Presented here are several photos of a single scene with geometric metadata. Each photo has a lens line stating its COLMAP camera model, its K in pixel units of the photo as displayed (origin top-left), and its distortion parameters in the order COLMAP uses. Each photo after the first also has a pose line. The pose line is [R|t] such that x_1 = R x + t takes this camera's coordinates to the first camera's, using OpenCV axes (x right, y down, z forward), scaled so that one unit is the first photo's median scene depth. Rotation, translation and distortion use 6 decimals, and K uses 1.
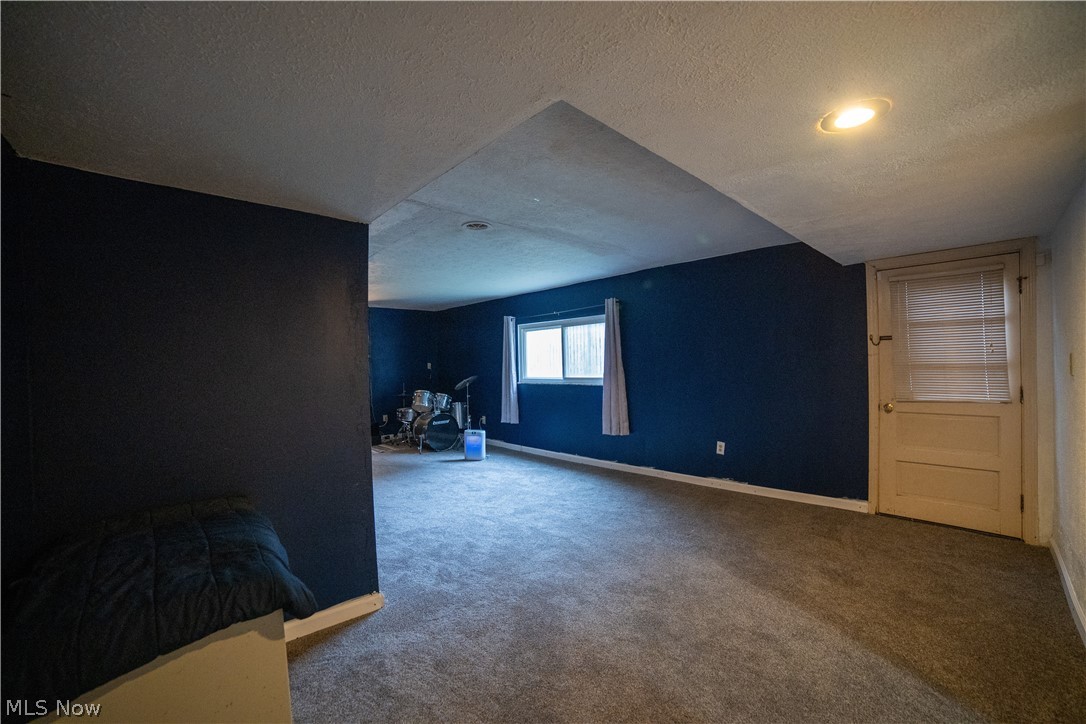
lens RADIAL K [[452.4, 0, 543.0], [0, 452.4, 362.0], [0, 0, 1]] dist [-0.110972, 0.038397]
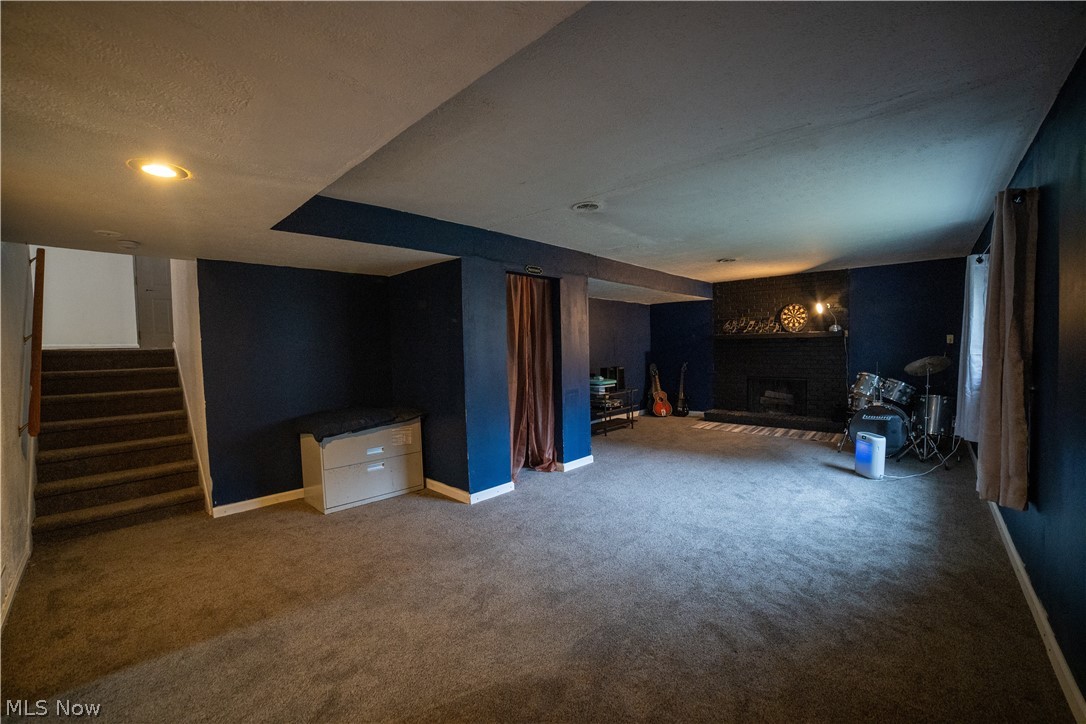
lens RADIAL K [[452.4, 0, 543.0], [0, 452.4, 362.0], [0, 0, 1]] dist [-0.110972, 0.038397]
pose [[0.051150, 0.049742, -0.997451, 0.548926], [0.028630, 0.998275, 0.051251, -0.008688], [0.998280, -0.031179, 0.049638, 0.541018]]
